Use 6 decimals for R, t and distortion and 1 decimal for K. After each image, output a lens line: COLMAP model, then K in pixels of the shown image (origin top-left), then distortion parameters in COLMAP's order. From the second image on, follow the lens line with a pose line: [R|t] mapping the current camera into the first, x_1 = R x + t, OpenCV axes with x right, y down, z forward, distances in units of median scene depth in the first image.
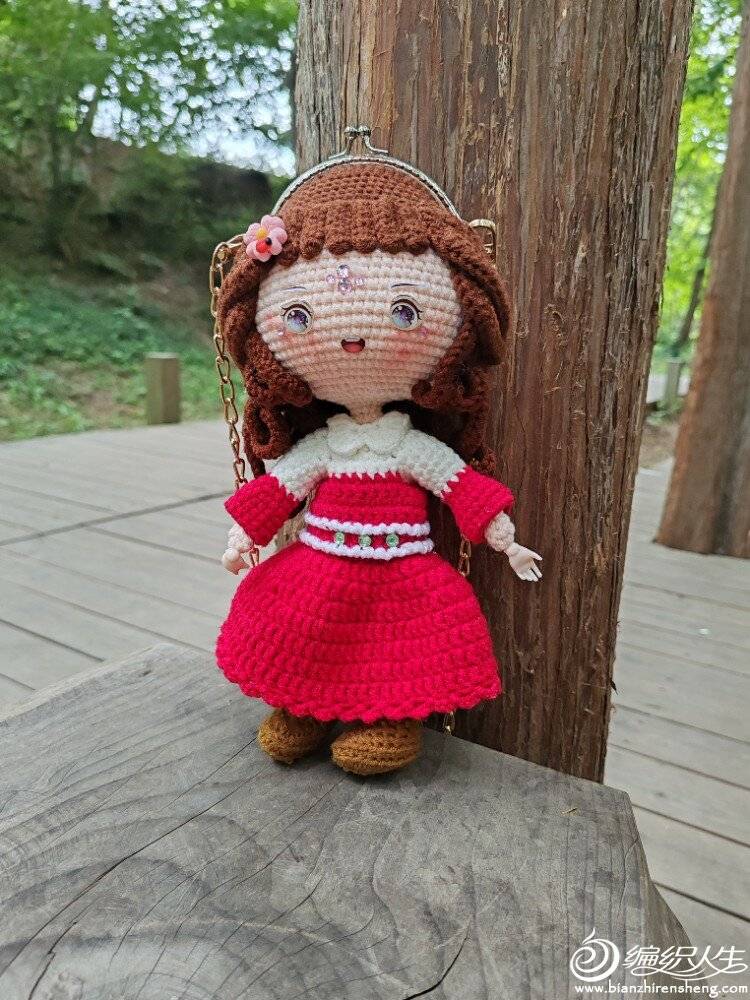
lens RADIAL K [[769.0, 0, 372.3], [0, 769.0, 508.5], [0, 0, 1]] dist [0.024539, -0.063771]
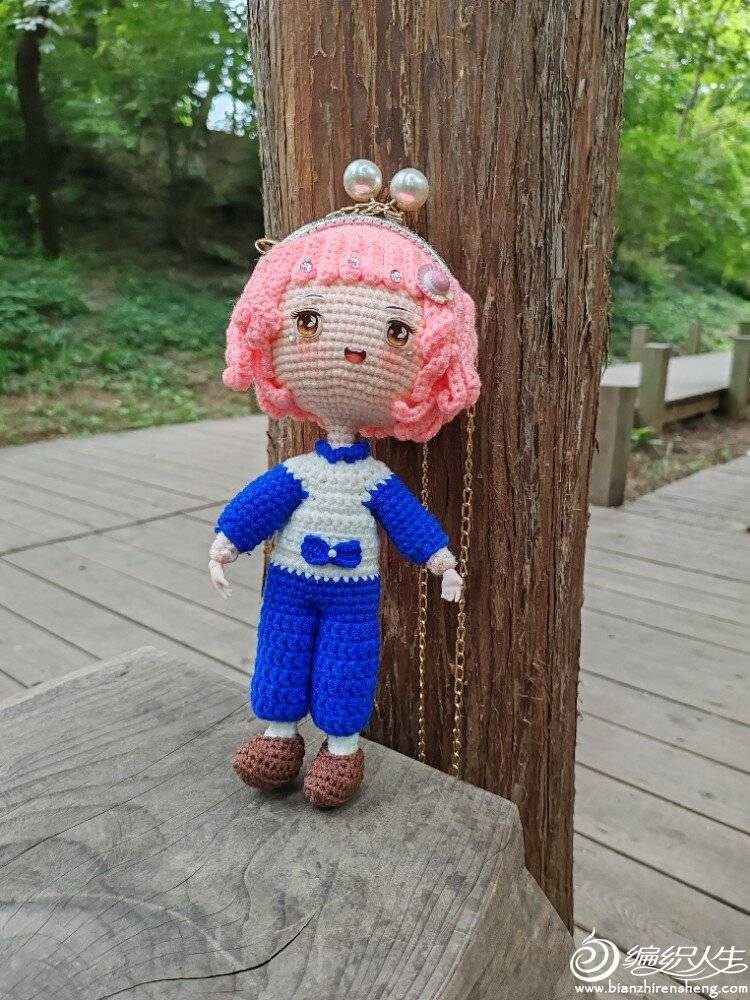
lens RADIAL K [[769.0, 0, 385.1], [0, 769.0, 504.9], [0, 0, 1]] dist [0.024539, -0.063771]
pose [[0.990706, 0.000350, -0.136018, 0.263912], [0.002722, 0.999746, 0.022393, -0.066086], [0.135991, -0.022555, 0.990453, -0.076416]]
